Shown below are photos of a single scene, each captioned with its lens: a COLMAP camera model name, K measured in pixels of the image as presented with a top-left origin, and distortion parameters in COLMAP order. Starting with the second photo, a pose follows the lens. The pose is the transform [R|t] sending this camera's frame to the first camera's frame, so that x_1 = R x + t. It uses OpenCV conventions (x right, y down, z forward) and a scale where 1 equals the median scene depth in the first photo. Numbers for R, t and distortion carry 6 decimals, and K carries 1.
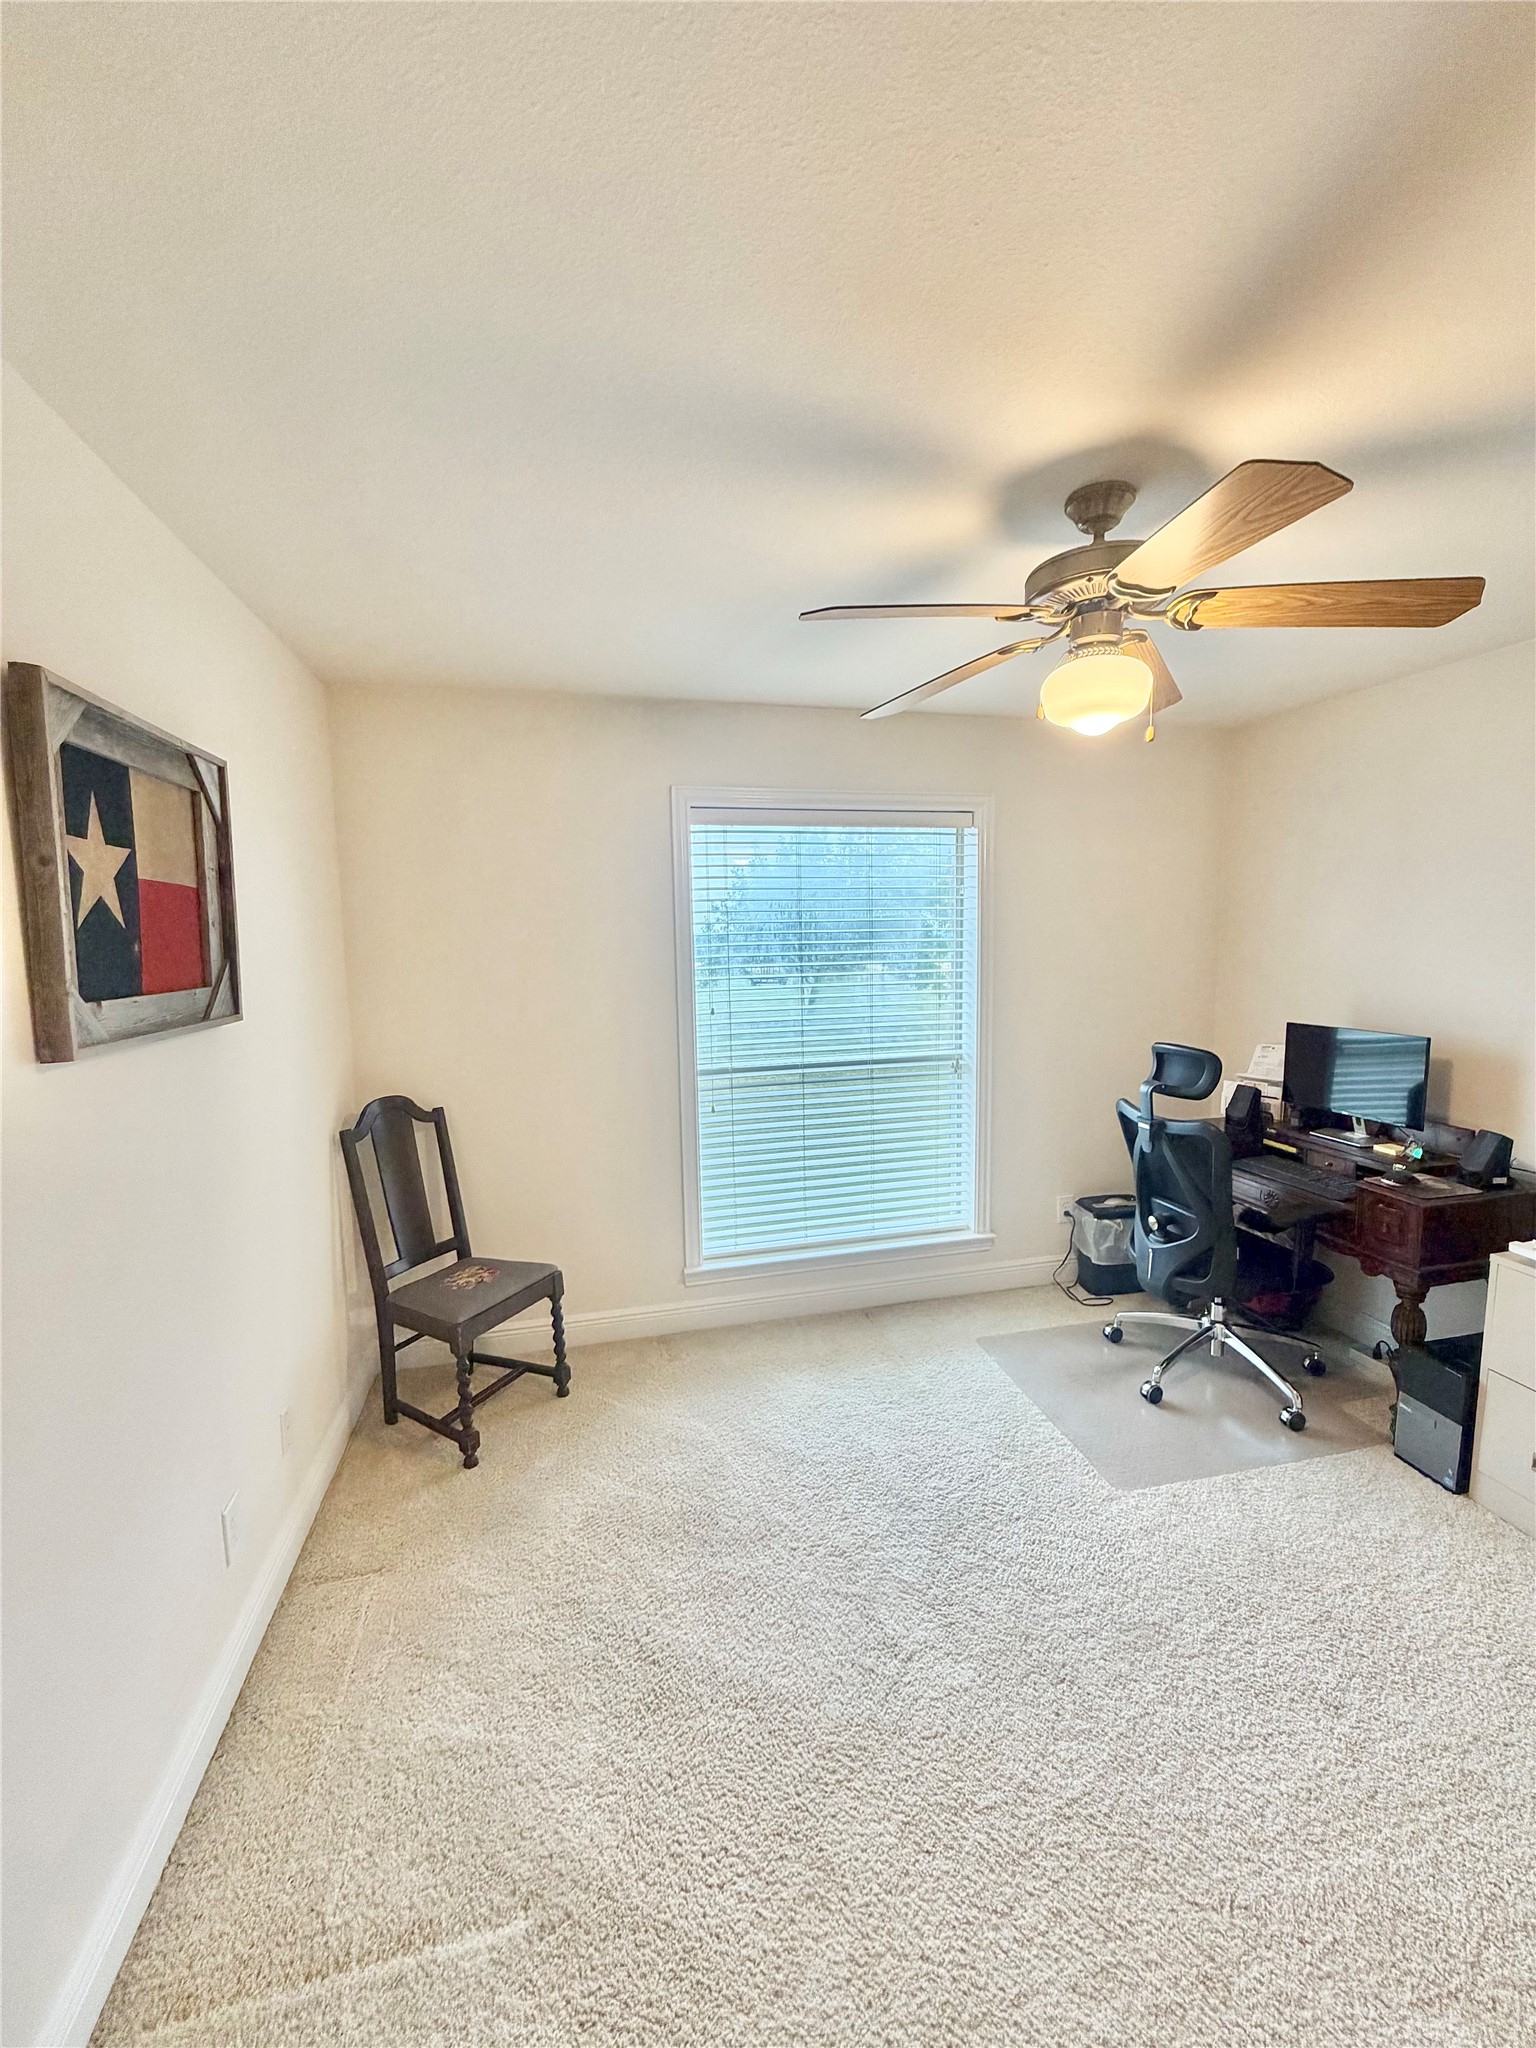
lens RADIAL K [[817.3, 0, 768.3], [0, 817.3, 1017.8], [0, 0, 1]] dist [-0.001102, -0.000263]
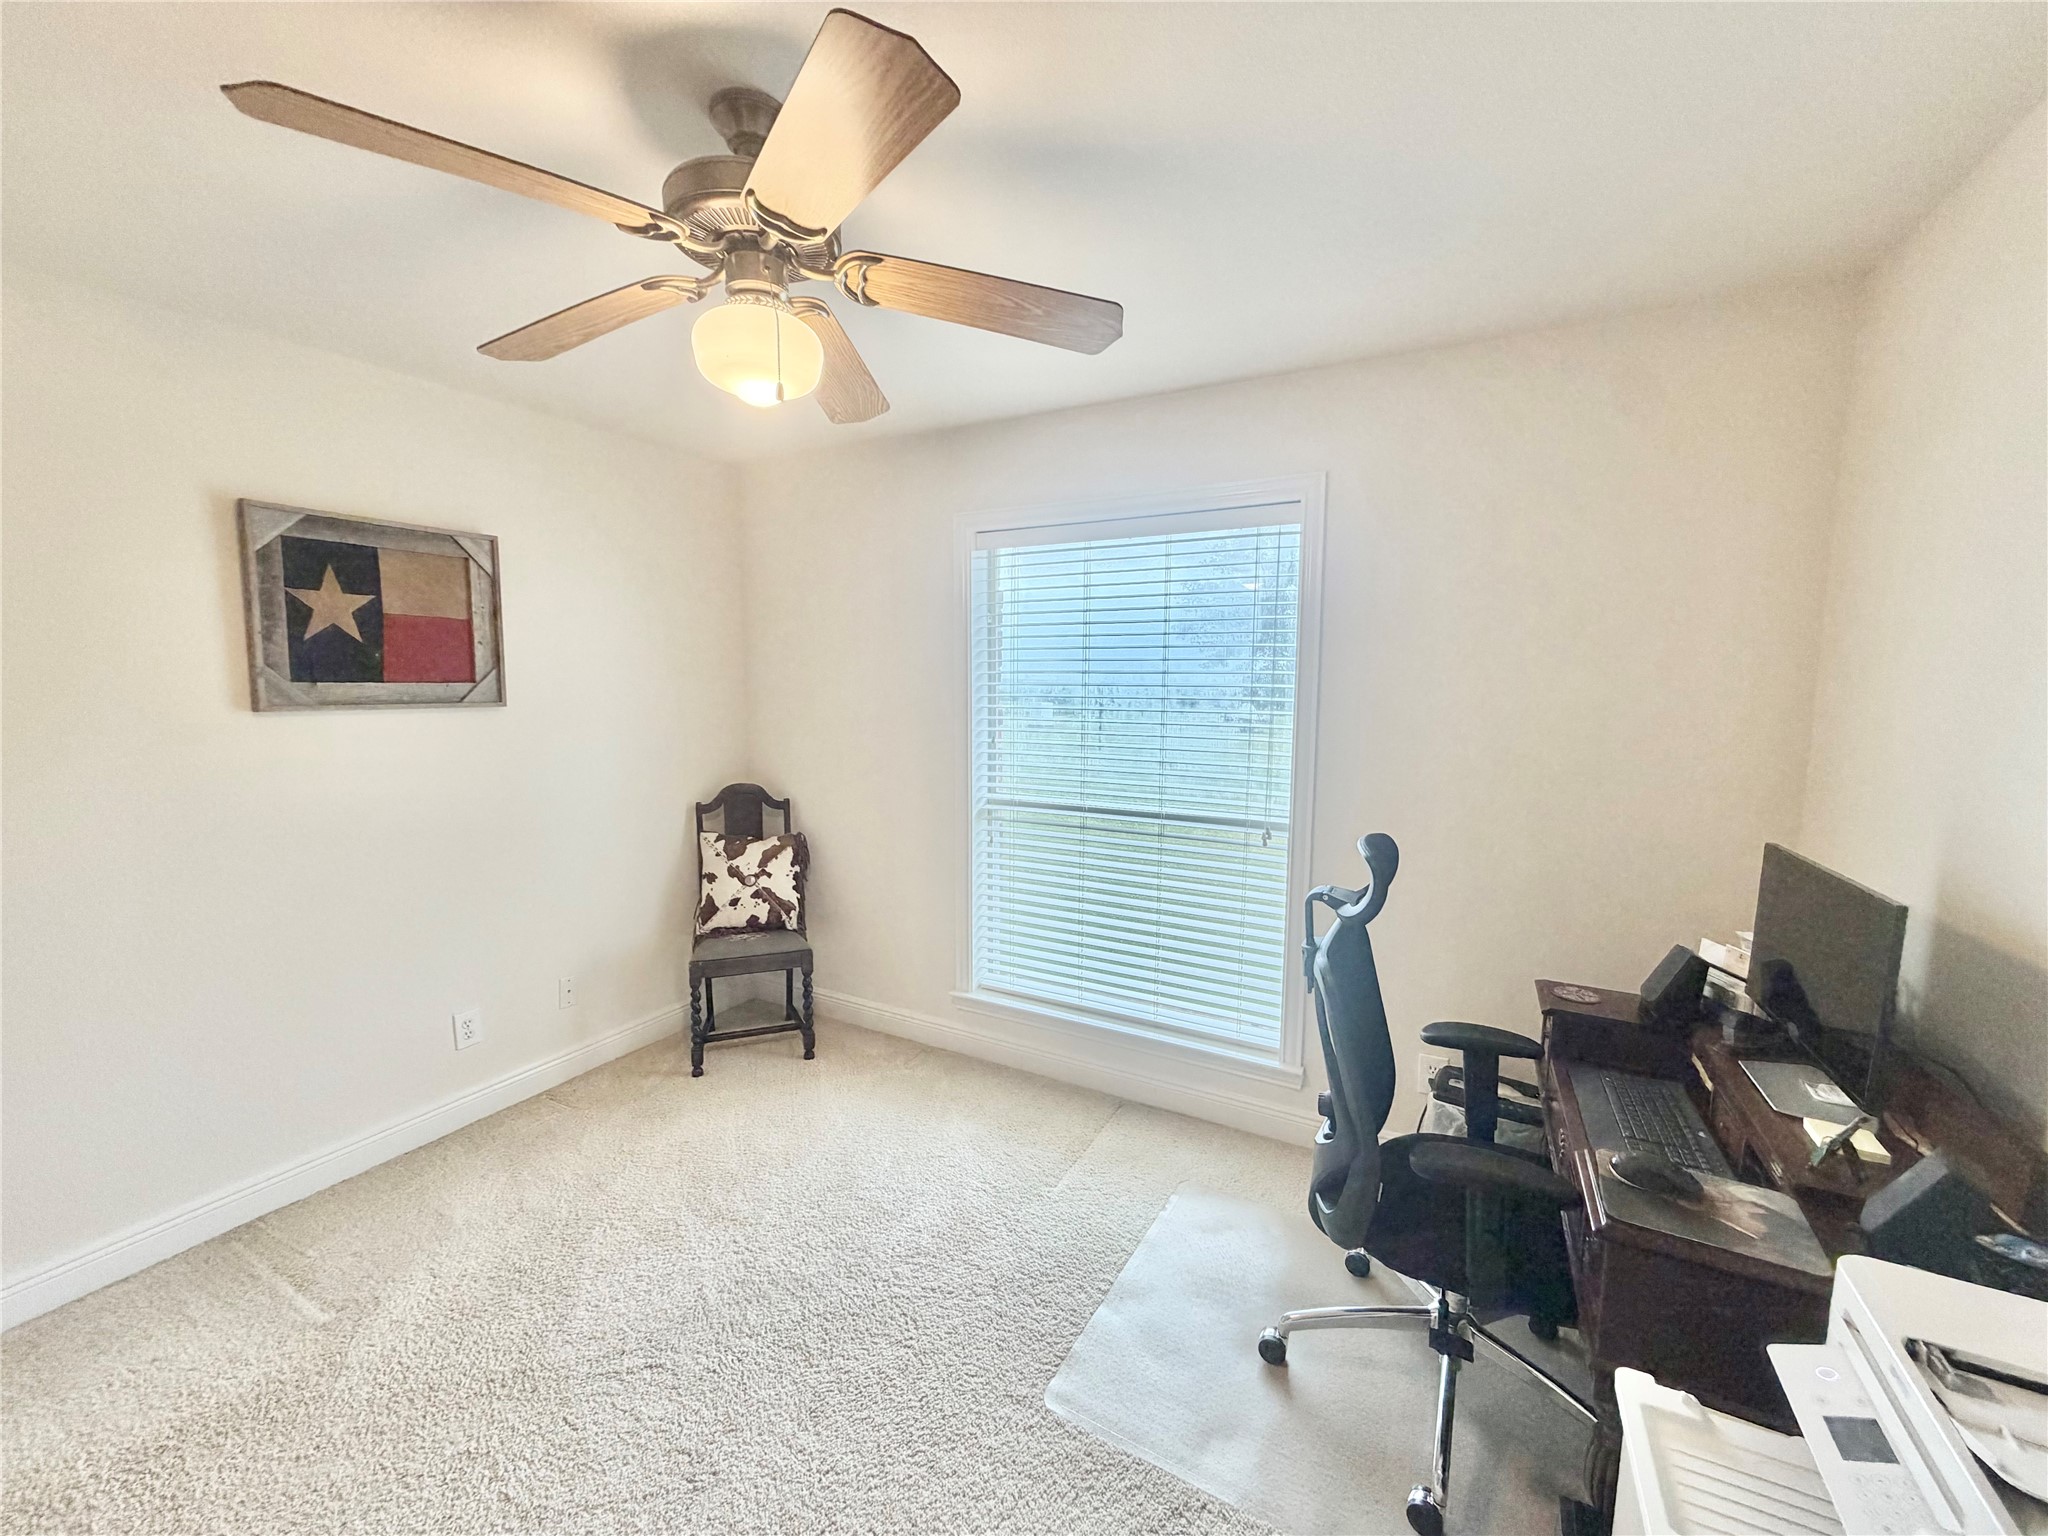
lens RADIAL K [[817.3, 0, 1017.8], [0, 817.3, 768.0], [0, 0, 1]] dist [-0.001102, -0.000263]
pose [[0.729315, 0.096991, -0.677268, 0.700454], [-0.087939, 0.994979, 0.047793, -0.026087], [0.678503, 0.024702, 0.734182, 0.343602]]
